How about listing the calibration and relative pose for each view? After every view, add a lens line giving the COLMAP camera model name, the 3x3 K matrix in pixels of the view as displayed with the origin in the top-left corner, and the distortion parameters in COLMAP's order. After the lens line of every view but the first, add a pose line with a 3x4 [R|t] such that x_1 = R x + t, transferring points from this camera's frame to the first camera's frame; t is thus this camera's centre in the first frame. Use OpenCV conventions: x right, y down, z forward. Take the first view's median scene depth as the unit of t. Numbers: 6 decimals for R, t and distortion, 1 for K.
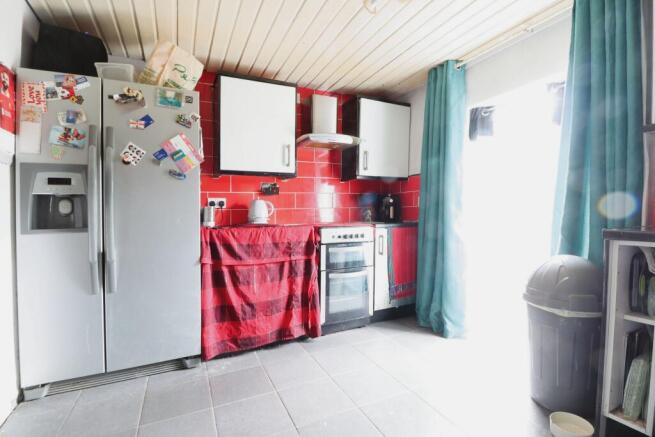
lens RADIAL K [[311.8, 0, 325.2], [0, 311.8, 204.1], [0, 0, 1]] dist [-0.000084, 0.000040]
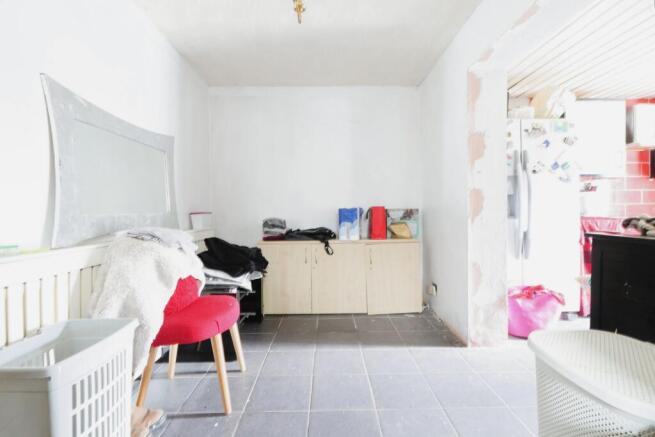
lens RADIAL K [[311.8, 0, 325.2], [0, 311.8, 204.1], [0, 0, 1]] dist [-0.000084, 0.000040]
pose [[0.905138, -0.009474, -0.425012, -0.890637], [0.008562, 0.999955, -0.004056, 0.012678], [0.425031, 0.000033, 0.905179, -0.755501]]
